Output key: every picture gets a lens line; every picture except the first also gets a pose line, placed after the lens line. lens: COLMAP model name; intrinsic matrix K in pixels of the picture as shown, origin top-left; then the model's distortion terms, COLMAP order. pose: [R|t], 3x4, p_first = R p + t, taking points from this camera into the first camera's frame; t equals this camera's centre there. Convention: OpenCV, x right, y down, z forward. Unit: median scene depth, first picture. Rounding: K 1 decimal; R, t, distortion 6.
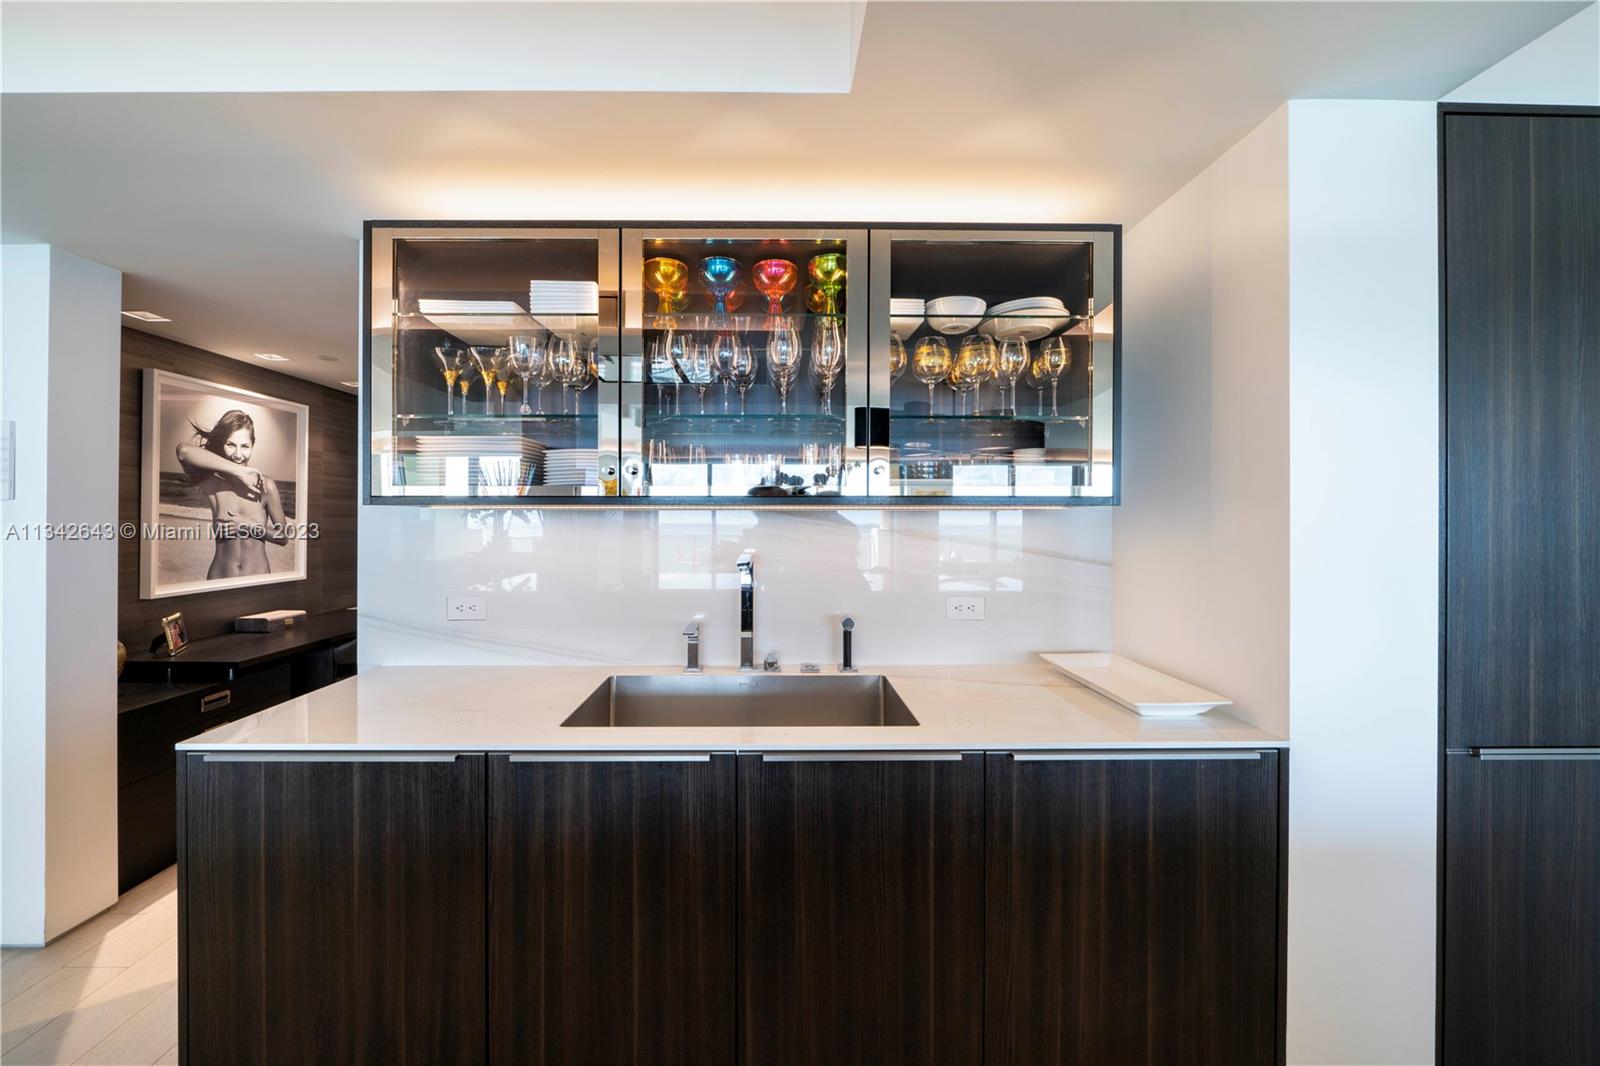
lens RADIAL K [[578.1, 0, 791.0], [0, 578.1, 525.7], [0, 0, 1]] dist [-0.000812, -0.000137]
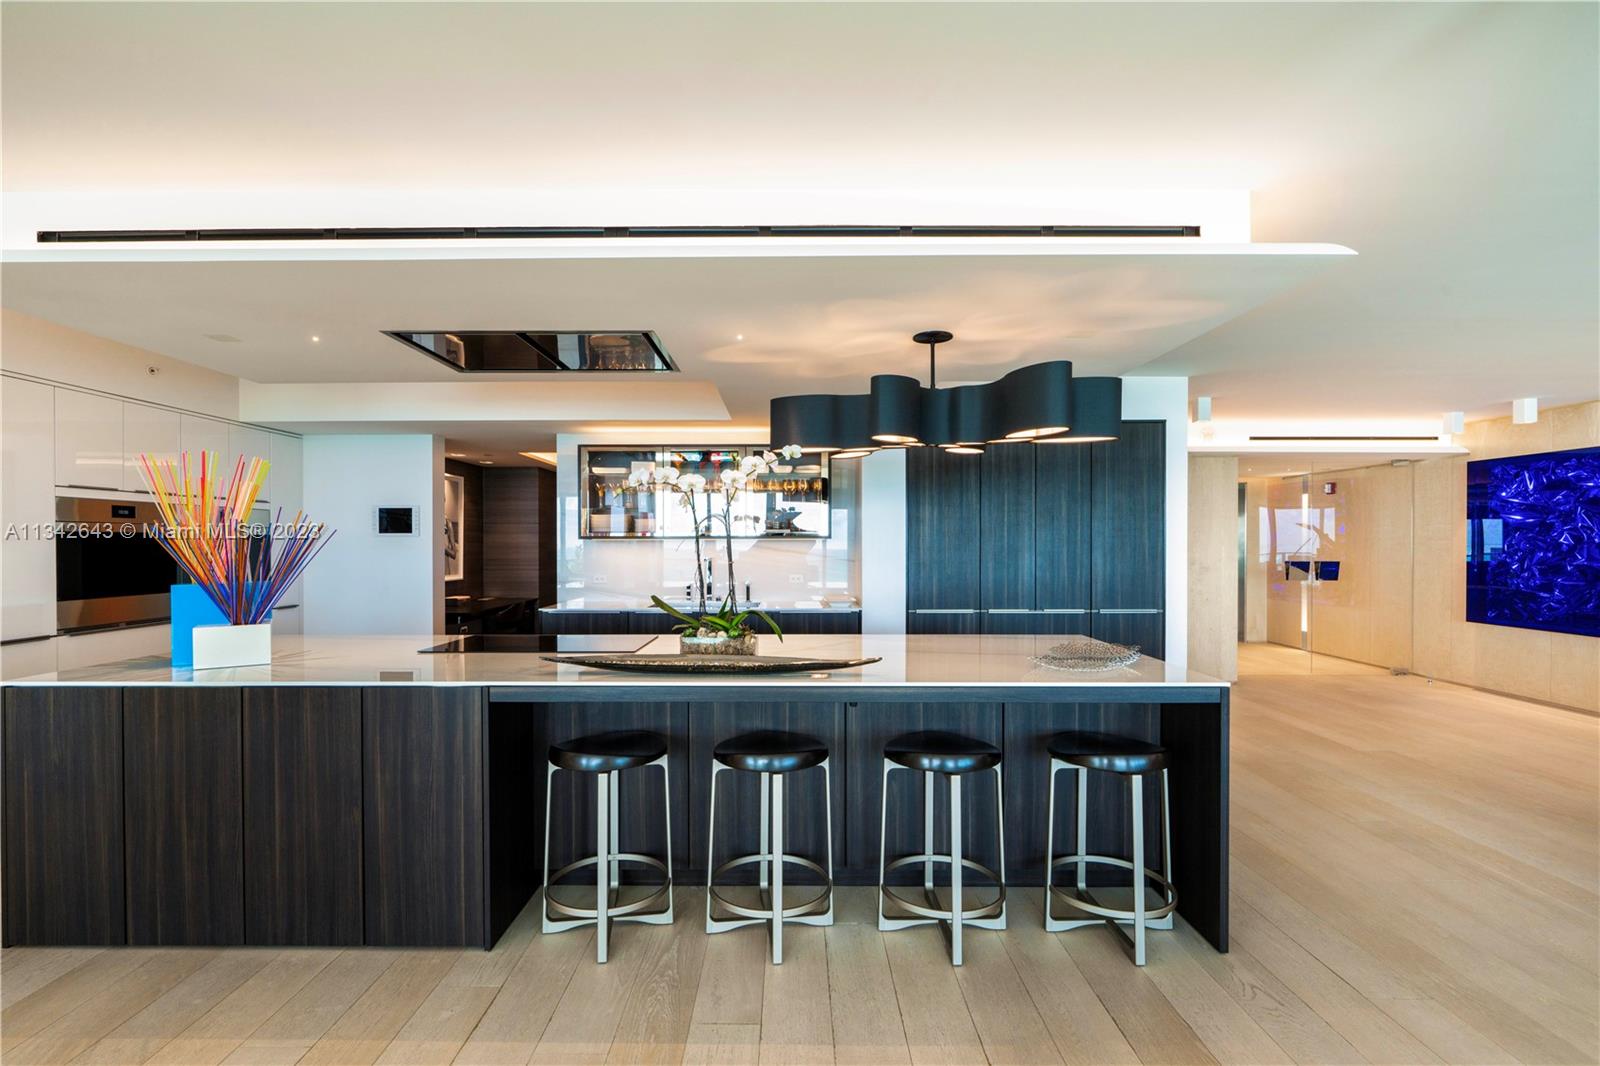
lens RADIAL K [[713.3, 0, 799.0], [0, 713.3, 550.9], [0, 0, 1]] dist [0.000001, -0.000041]
pose [[0.999523, -0.001658, -0.030851, 0.399312], [0.001669, 0.999999, 0.000342, 0.021011], [0.030850, -0.000393, 0.999524, -2.047093]]
